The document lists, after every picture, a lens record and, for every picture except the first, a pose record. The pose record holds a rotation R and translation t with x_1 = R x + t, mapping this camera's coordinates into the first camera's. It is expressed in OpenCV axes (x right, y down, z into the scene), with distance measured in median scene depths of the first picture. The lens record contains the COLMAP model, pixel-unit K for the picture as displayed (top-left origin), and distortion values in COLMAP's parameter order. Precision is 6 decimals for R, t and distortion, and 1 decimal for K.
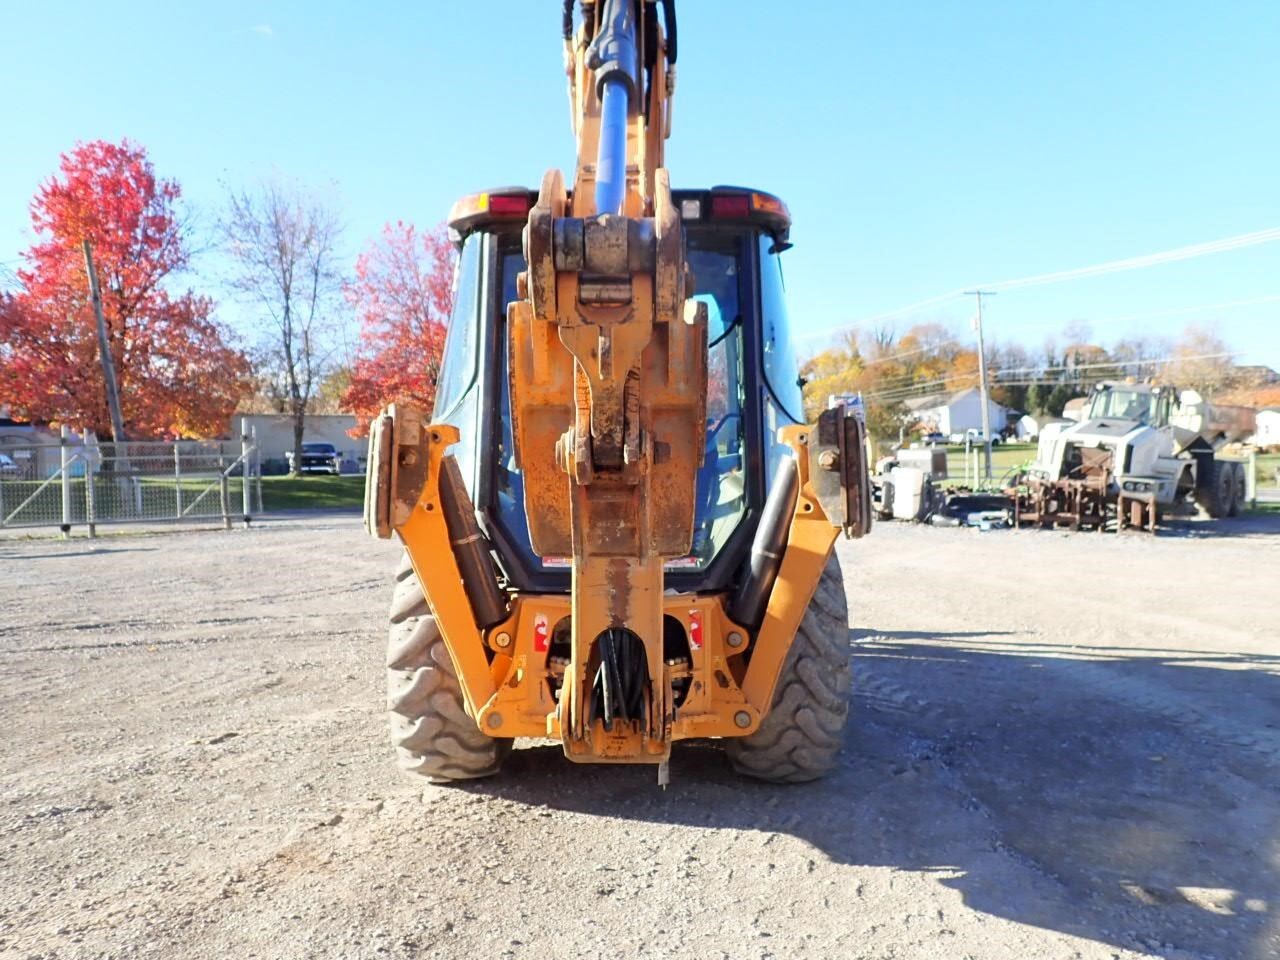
lens RADIAL K [[955.4, 0, 633.7], [0, 955.4, 471.6], [0, 0, 1]] dist [-0.002307, 0.007938]
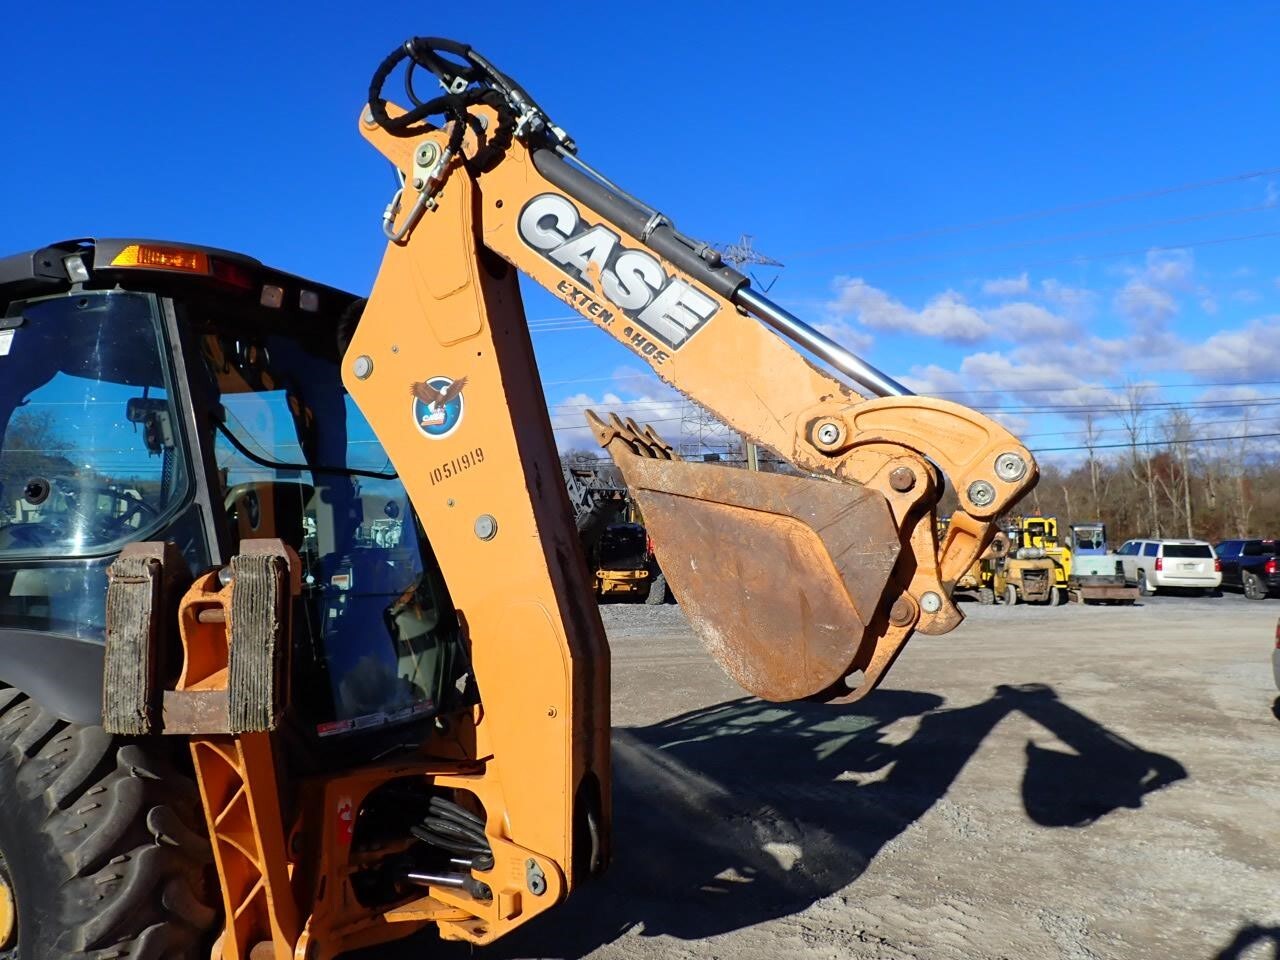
lens RADIAL K [[955.4, 0, 637.2], [0, 955.4, 477.2], [0, 0, 1]] dist [-0.002307, 0.007938]
pose [[0.435094, 0.058883, 0.898458, -0.681520], [0.019714, 0.996997, -0.074888, -0.050283], [-0.900169, 0.050296, 0.432626, 0.386255]]
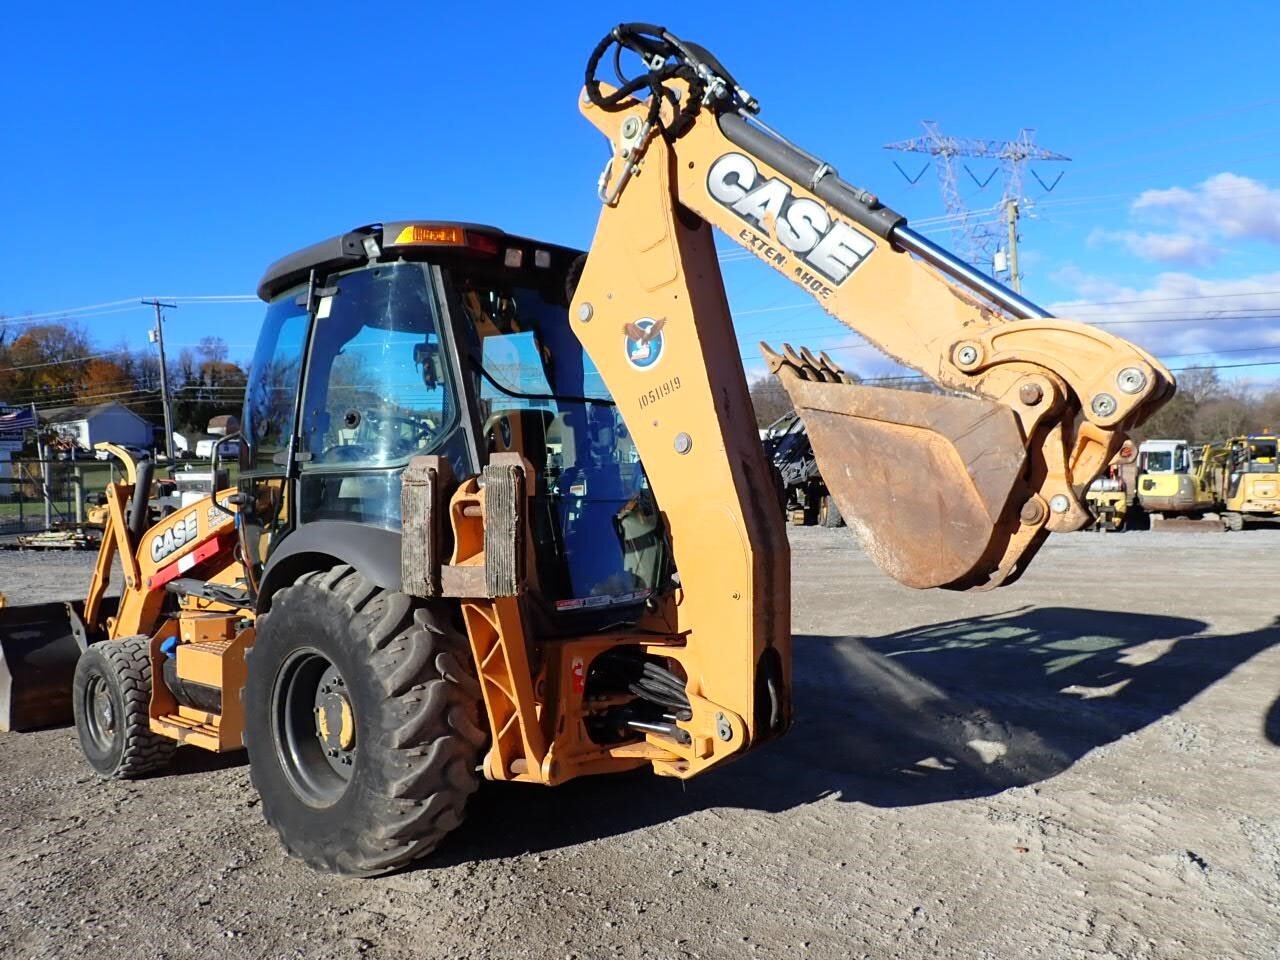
lens RADIAL K [[955.4, 0, 632.2], [0, 955.4, 480.3], [0, 0, 1]] dist [-0.002307, 0.007938]
pose [[0.666217, -0.015789, 0.745591, -0.762824], [0.021777, 0.999761, 0.001713, -0.036879], [-0.745440, 0.015095, 0.666402, 0.252876]]
